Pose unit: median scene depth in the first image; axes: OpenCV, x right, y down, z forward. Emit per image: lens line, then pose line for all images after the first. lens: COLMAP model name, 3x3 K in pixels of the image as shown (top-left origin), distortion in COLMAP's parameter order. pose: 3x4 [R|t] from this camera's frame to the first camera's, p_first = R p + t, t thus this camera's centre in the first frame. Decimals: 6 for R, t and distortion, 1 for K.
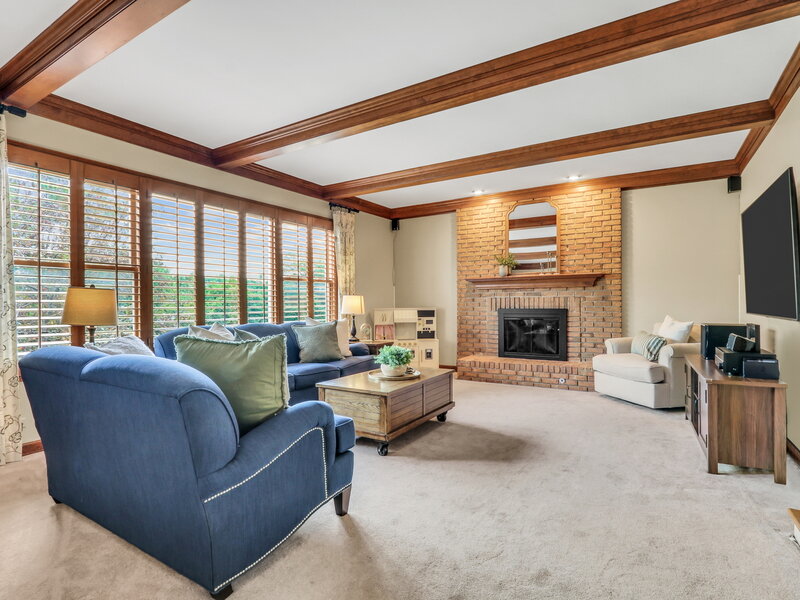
lens RADIAL K [[430.2, 0, 383.3], [0, 430.2, 304.2], [0, 0, 1]] dist [-0.031682, 0.002321]
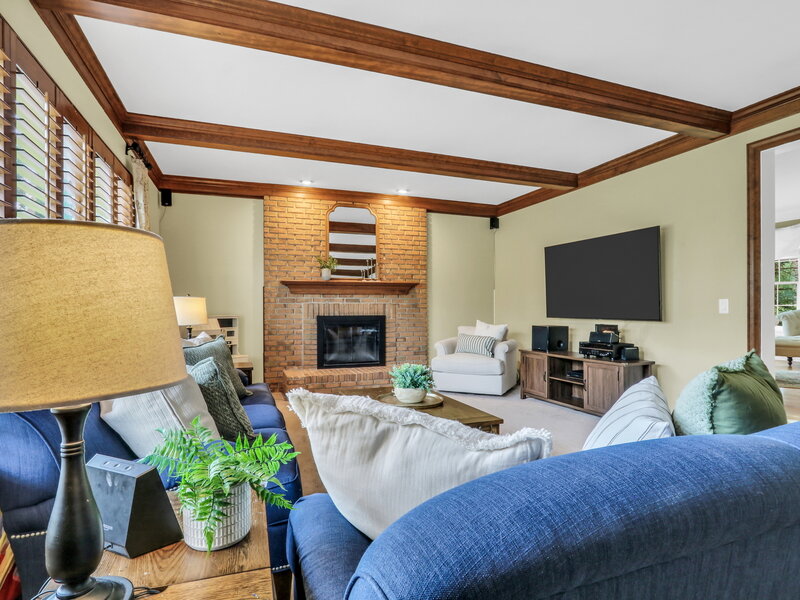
lens RADIAL K [[430.2, 0, 401.7], [0, 430.2, 306.6], [0, 0, 1]] dist [-0.031682, 0.002321]
pose [[0.596313, 0.008980, 0.802702, -0.382490], [-0.001647, 0.999949, -0.009963, 0.000061], [-0.802750, 0.004619, 0.596297, 0.343005]]
